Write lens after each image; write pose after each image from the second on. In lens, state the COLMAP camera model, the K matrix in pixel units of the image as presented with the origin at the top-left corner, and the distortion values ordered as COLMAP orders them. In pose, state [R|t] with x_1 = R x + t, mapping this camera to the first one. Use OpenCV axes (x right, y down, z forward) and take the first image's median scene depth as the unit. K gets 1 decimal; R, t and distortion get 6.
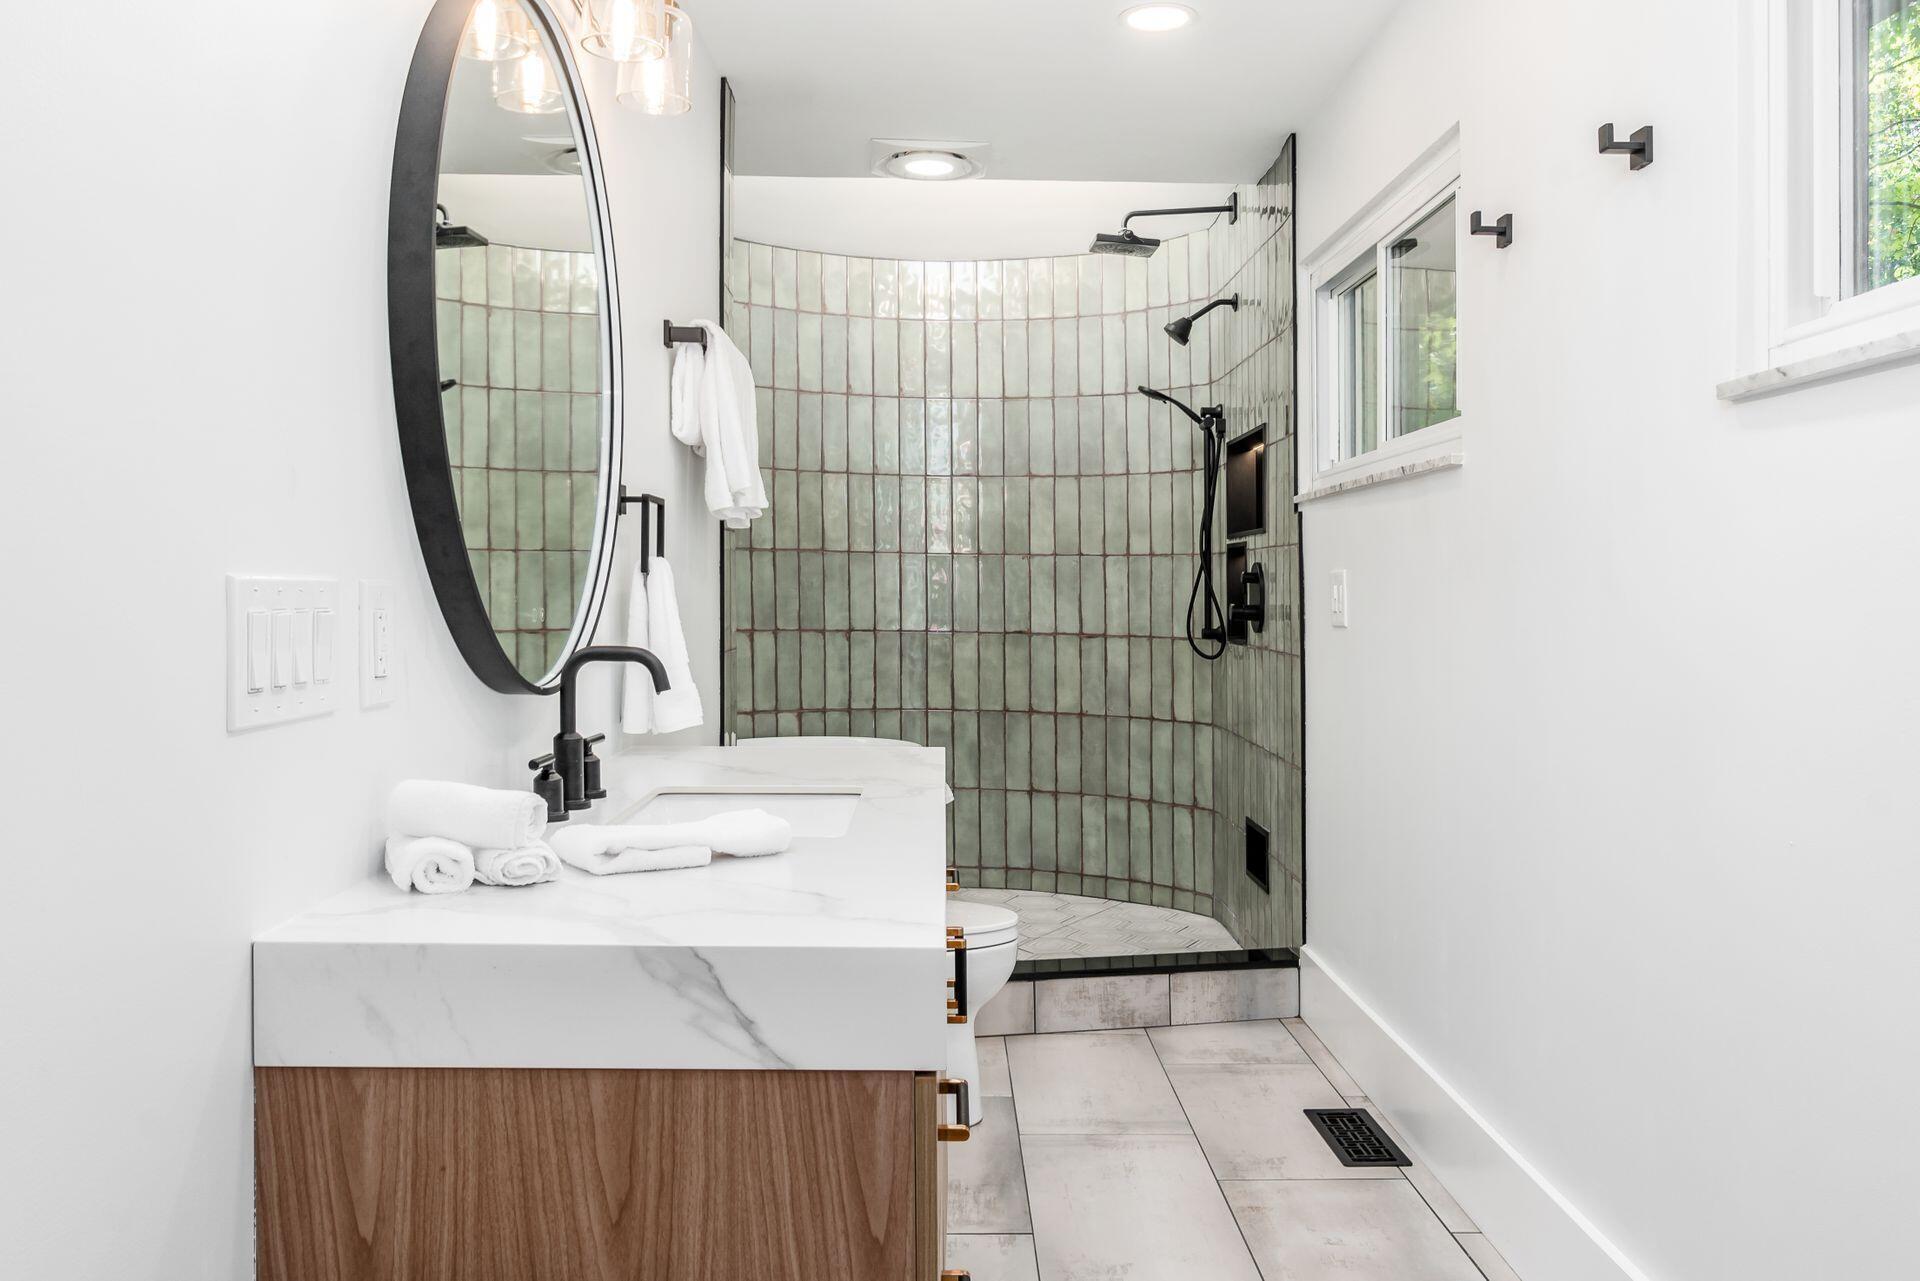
lens RADIAL K [[1505.0, 0, 955.7], [0, 1505.0, 589.7], [0, 0, 1]] dist [-0.012620, -0.001701]
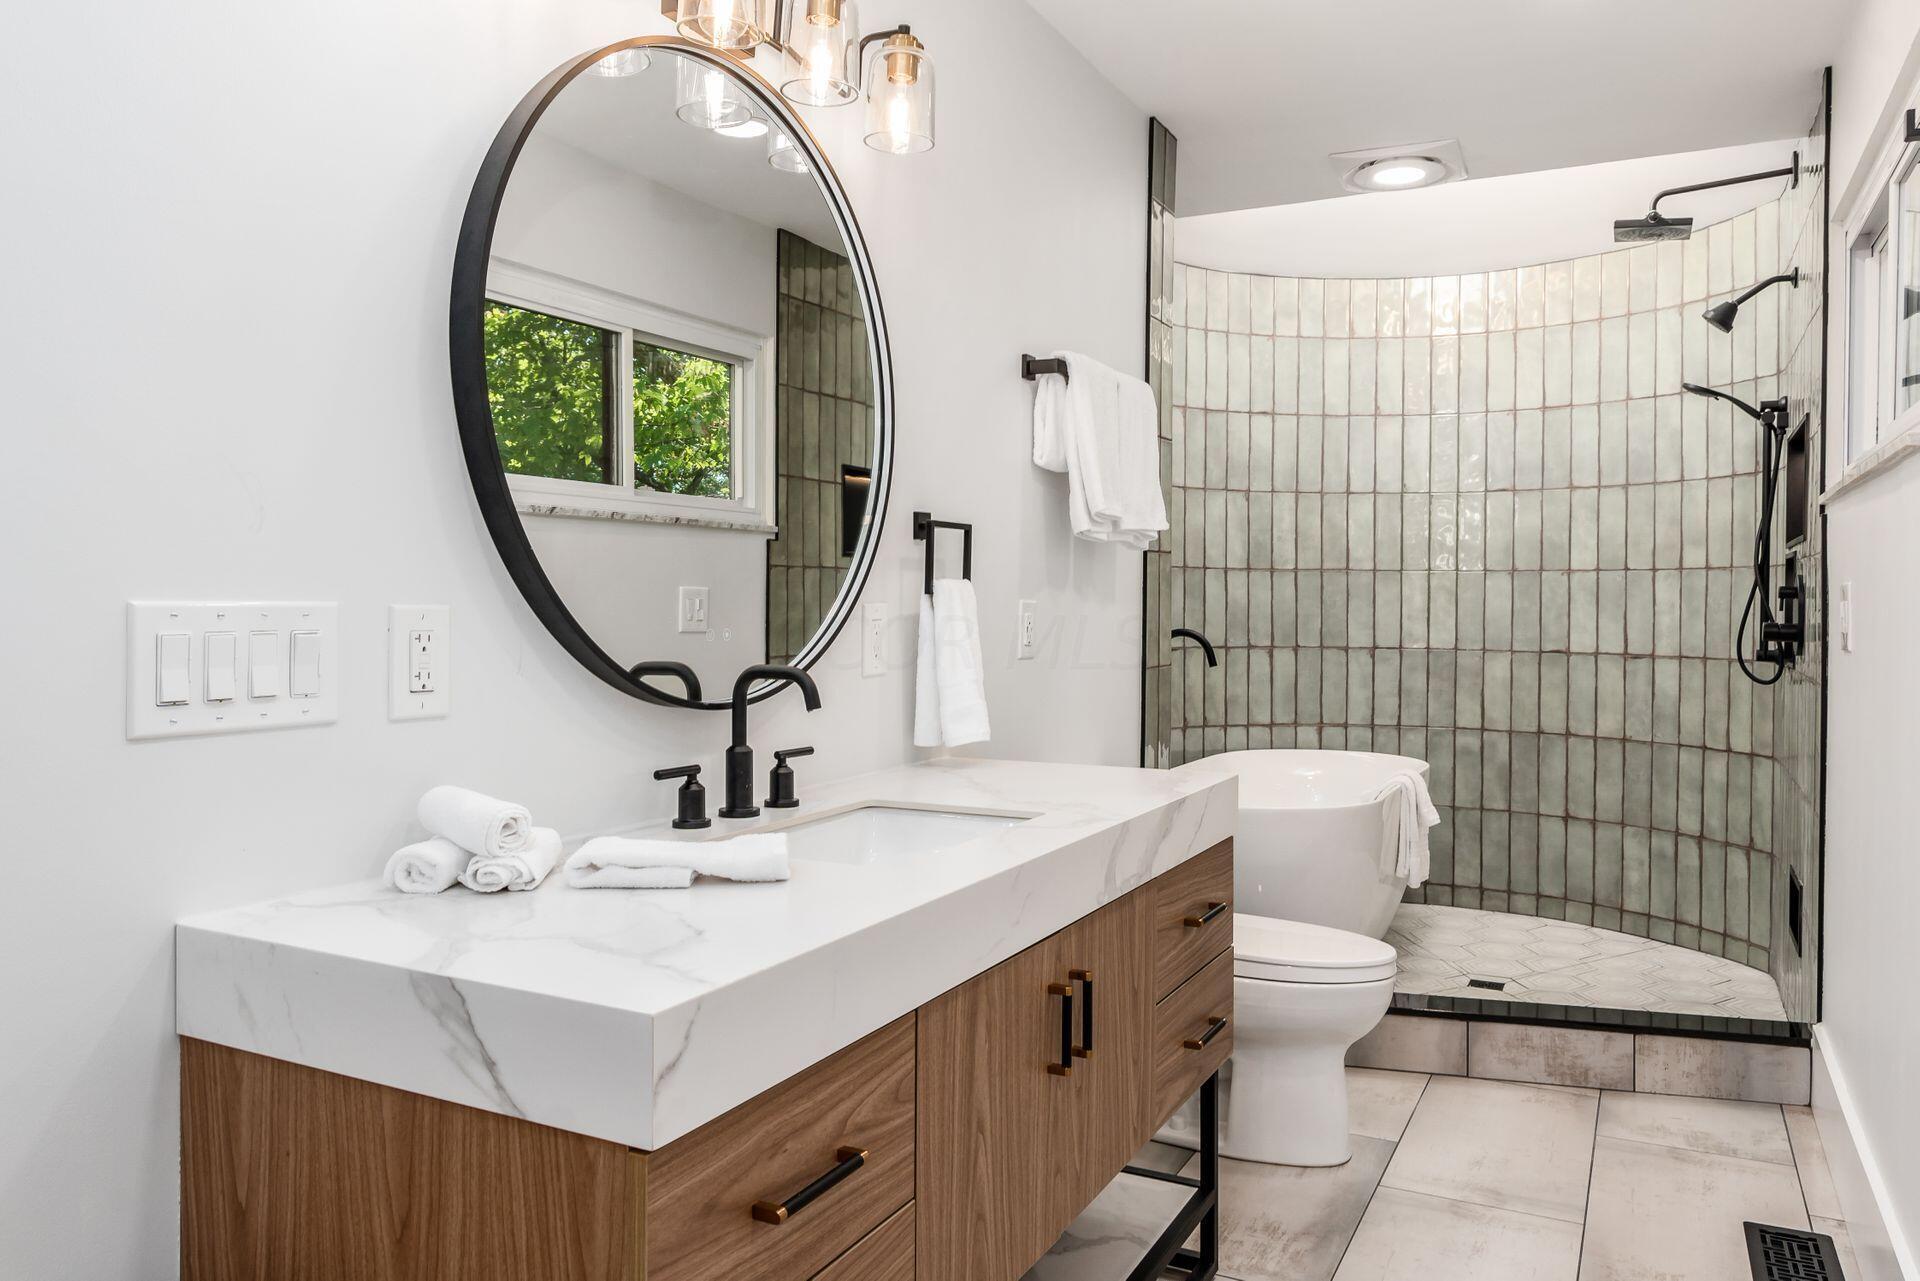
lens RADIAL K [[1323.0, 0, 960.2], [0, 1323.0, 637.3], [0, 0, 1]] dist [-0.010420, 0.005072]
pose [[0.882767, 0.006169, -0.469771, 0.150773], [0.004353, 0.999763, 0.021308, -0.000517], [0.469792, -0.020855, 0.882531, 0.115102]]
